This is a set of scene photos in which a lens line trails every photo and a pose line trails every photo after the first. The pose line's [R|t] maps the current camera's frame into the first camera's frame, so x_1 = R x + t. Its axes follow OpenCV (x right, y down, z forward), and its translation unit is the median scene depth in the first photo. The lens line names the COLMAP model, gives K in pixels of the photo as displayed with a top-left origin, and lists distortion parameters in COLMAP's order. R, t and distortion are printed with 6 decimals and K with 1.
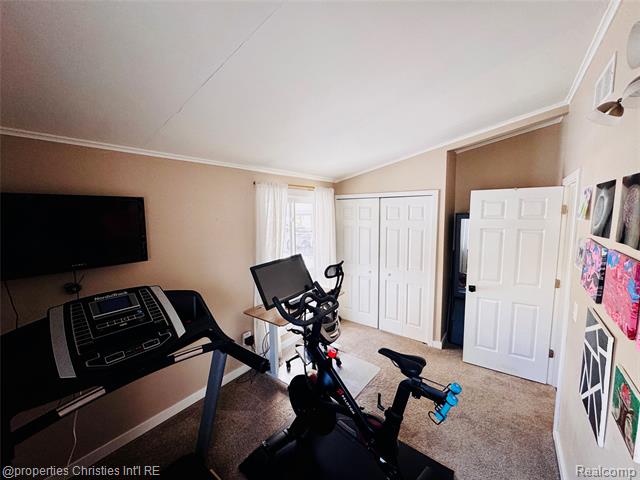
lens RADIAL K [[258.5, 0, 319.3], [0, 258.5, 237.5], [0, 0, 1]] dist [-0.002038, 0.000260]
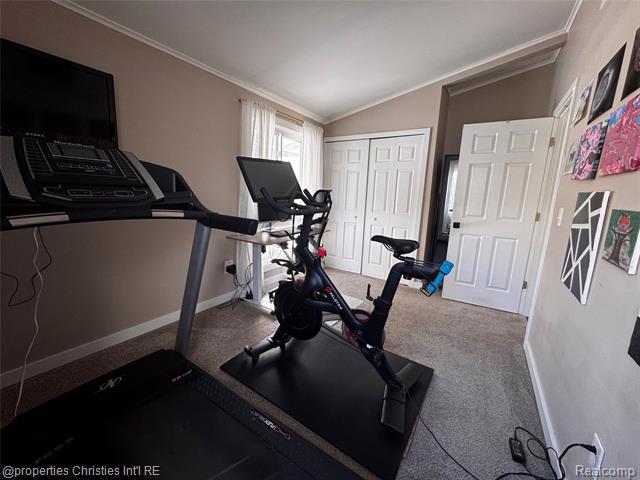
lens RADIAL K [[258.5, 0, 319.8], [0, 258.5, 237.8], [0, 0, 1]] dist [-0.002038, 0.000260]
pose [[0.996469, 0.035788, 0.075951, -0.021929], [-0.041330, 0.996498, 0.072690, 0.224080], [-0.073084, -0.075573, 0.994458, 0.029694]]
